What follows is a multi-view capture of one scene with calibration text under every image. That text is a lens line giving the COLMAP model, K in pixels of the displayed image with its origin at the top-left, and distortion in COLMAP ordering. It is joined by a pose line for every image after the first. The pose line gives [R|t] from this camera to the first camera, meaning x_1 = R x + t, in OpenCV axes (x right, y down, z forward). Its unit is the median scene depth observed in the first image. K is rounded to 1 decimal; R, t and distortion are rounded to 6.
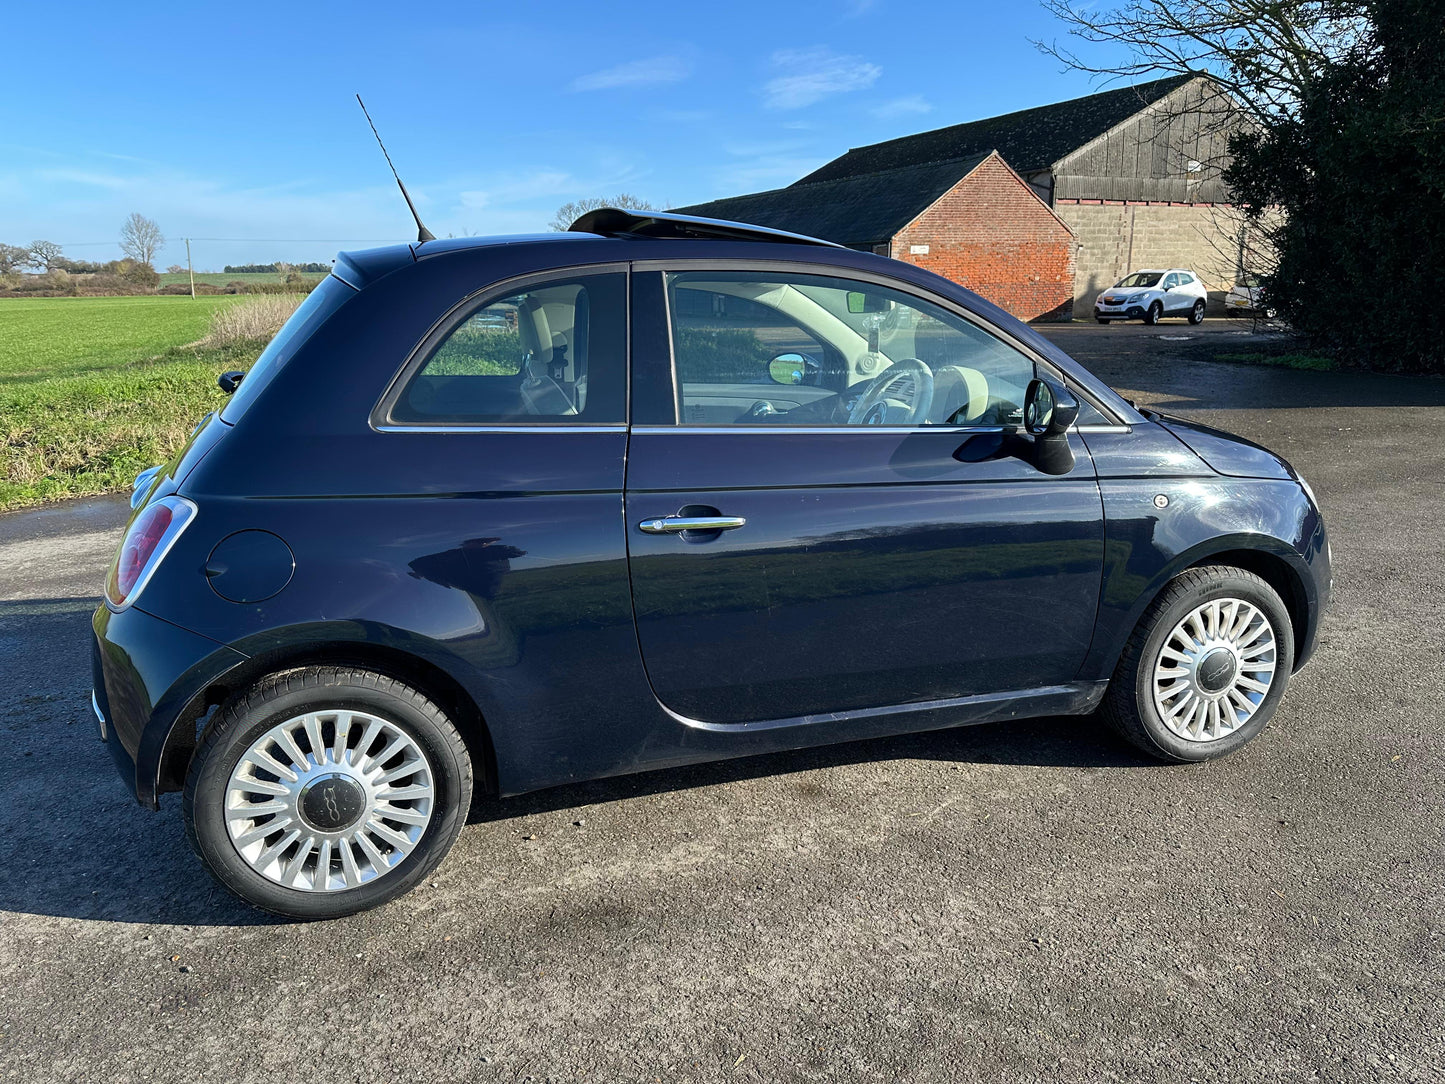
lens RADIAL K [[1023.0, 0, 730.4], [0, 1023.0, 541.4], [0, 0, 1]] dist [0.042079, -0.060073]
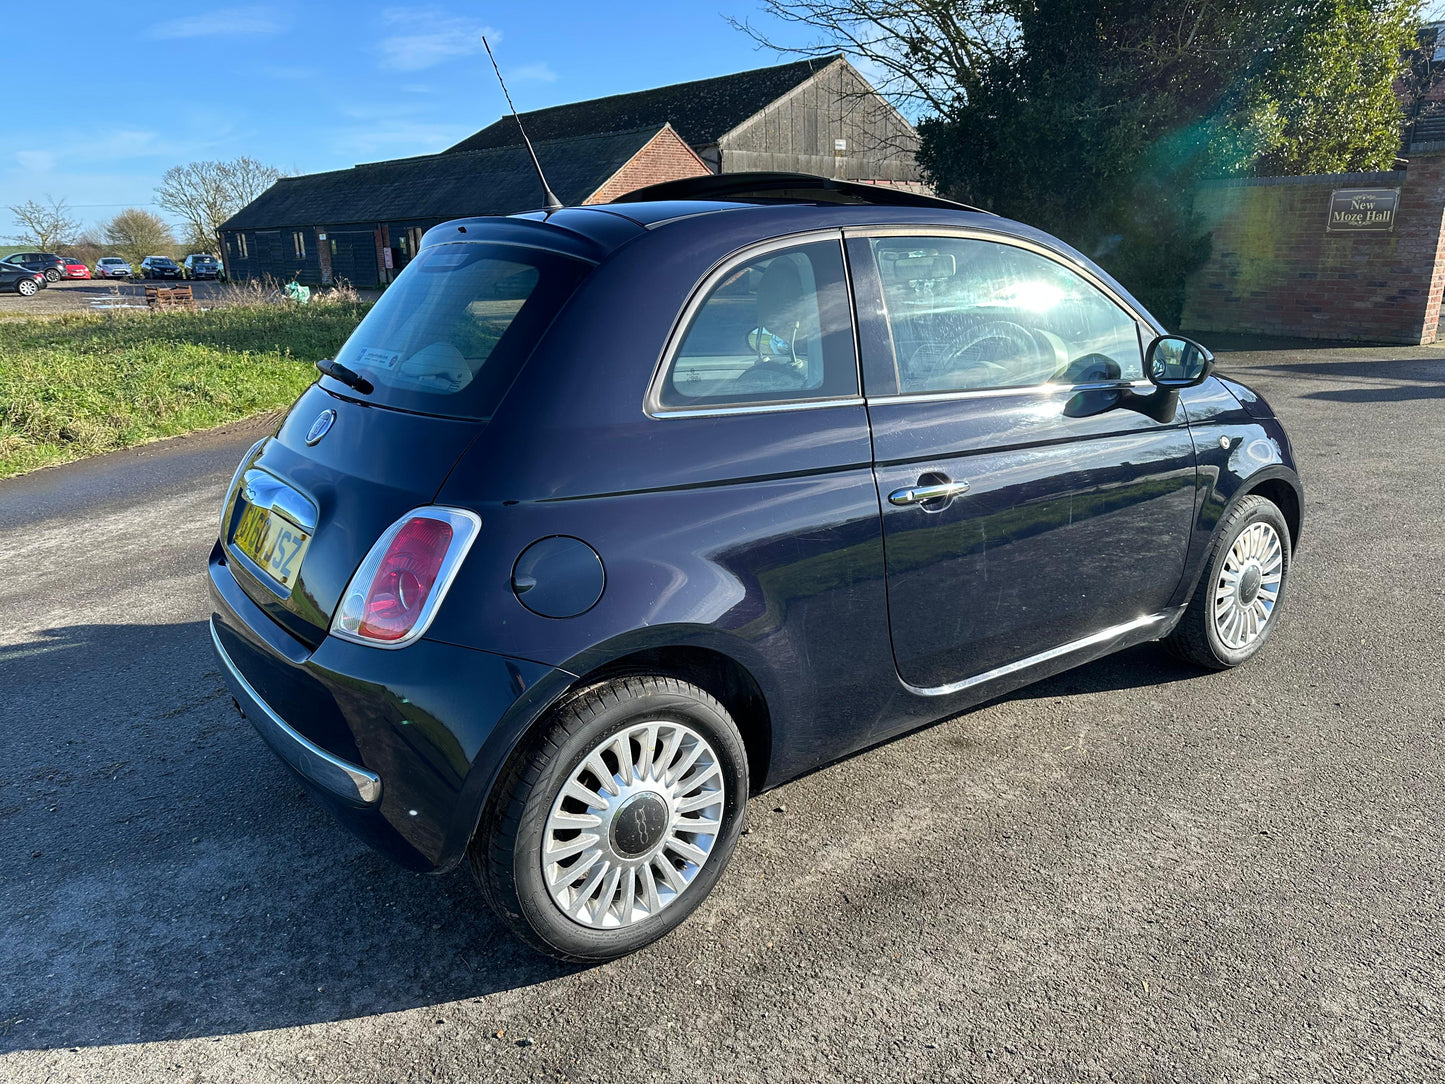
lens RADIAL K [[1023.0, 0, 727.0], [0, 1023.0, 543.1], [0, 0, 1]] dist [0.042079, -0.060073]
pose [[0.944517, -0.094906, 0.314453, -0.437253], [0.086344, 0.995418, 0.041079, -0.020270], [-0.316911, -0.011648, 0.948384, 0.086817]]
